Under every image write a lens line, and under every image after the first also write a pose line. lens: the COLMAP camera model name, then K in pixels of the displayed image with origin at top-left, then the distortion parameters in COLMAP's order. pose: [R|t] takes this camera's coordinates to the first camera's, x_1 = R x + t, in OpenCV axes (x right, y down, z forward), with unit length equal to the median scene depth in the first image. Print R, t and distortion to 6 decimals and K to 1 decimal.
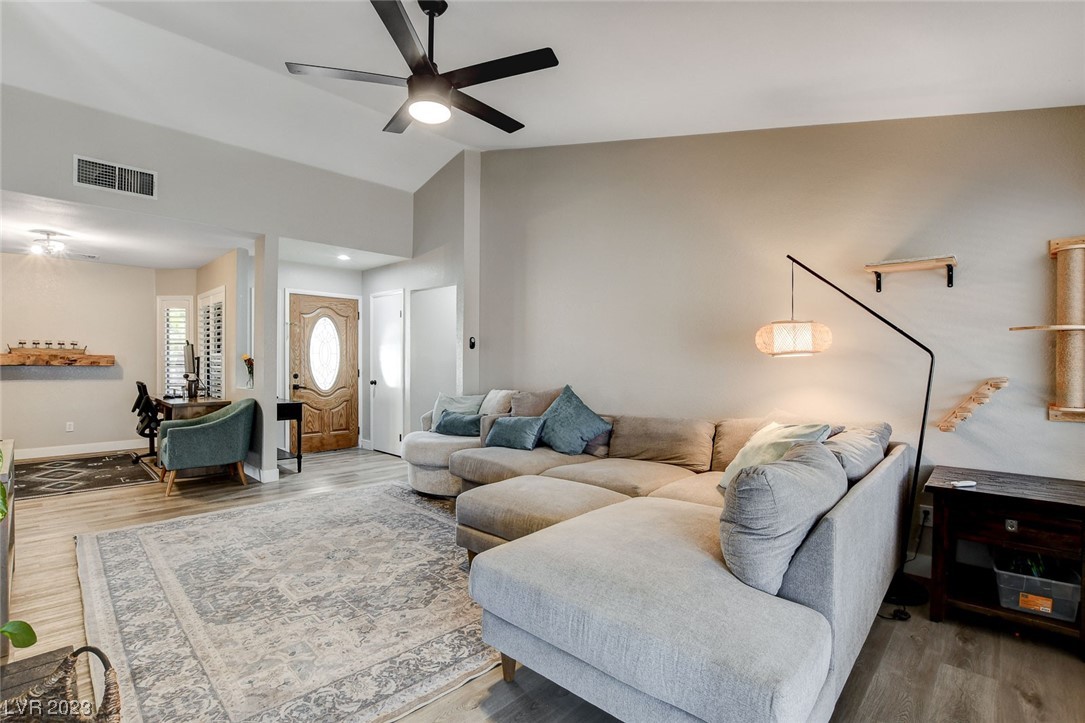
lens RADIAL K [[503.7, 0, 532.9], [0, 503.7, 364.3], [0, 0, 1]] dist [-0.022920, 0.000283]
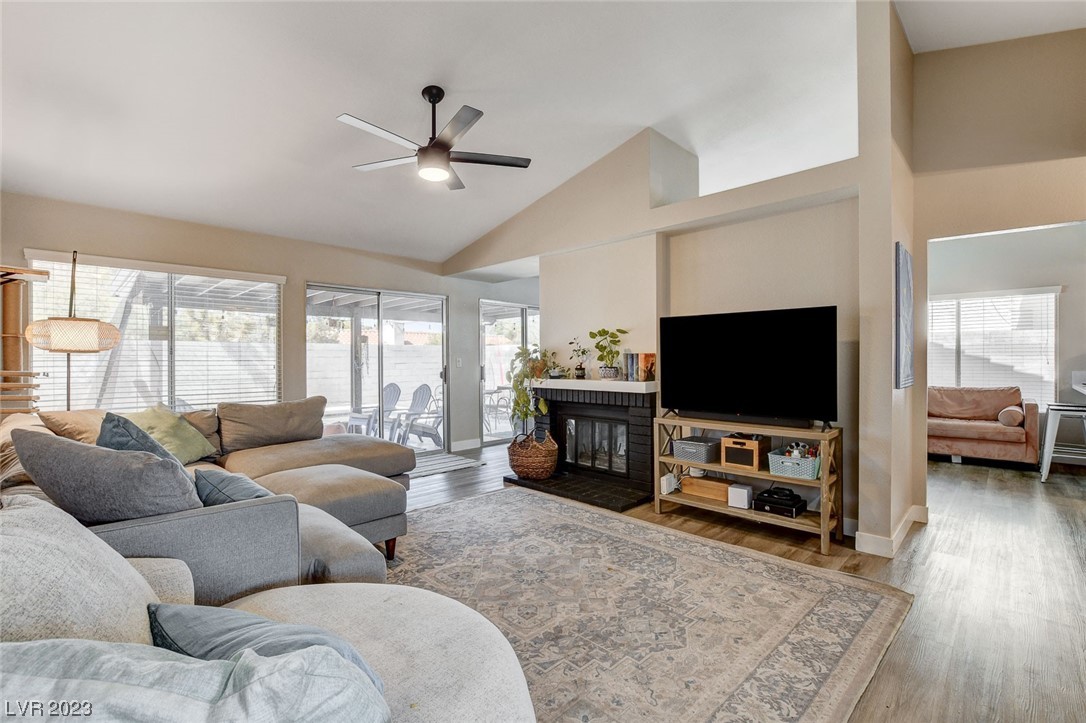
lens RADIAL K [[489.1, 0, 538.3], [0, 489.1, 361.0], [0, 0, 1]] dist [-0.021231, 0.000422]
pose [[-0.999985, -0.003271, 0.004418, -0.358646], [-0.003219, 0.999925, 0.011831, -0.012387], [-0.004456, 0.011816, -0.999920, 1.674902]]
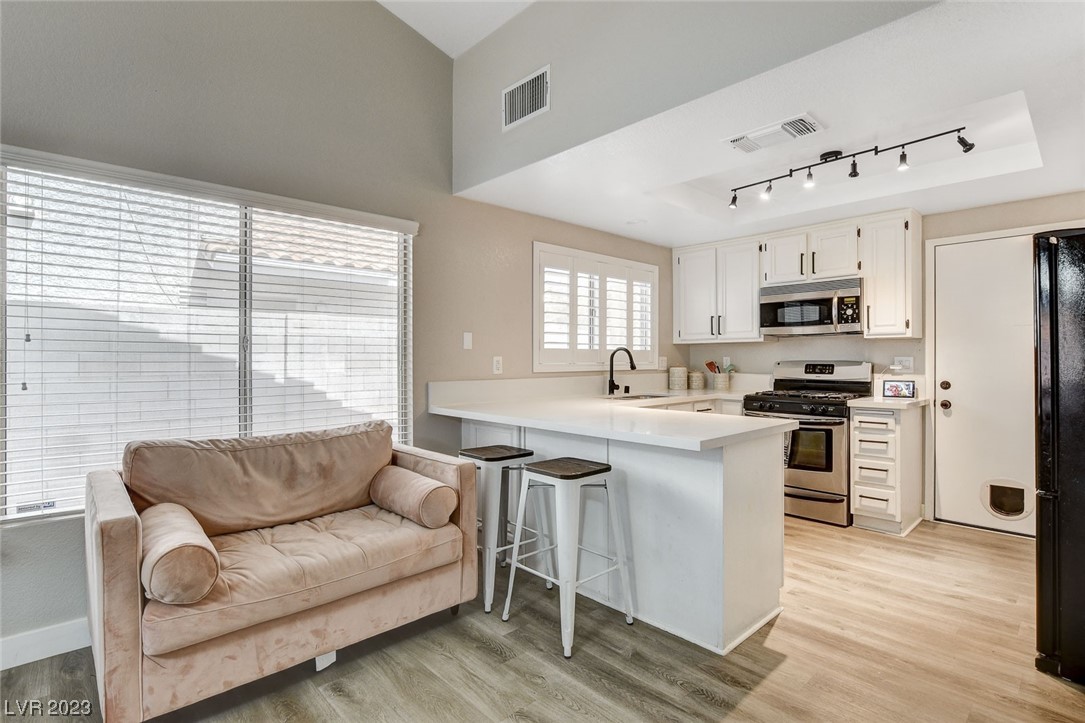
lens RADIAL K [[521.9, 0, 542.5], [0, 521.9, 361.5], [0, 0, 1]] dist [-0.002405, -0.000046]
pose [[-0.047178, 0.001734, -0.998885, -1.177132], [-0.008521, 0.999961, 0.002138, -0.007767], [0.998850, 0.008612, -0.047162, 0.333732]]
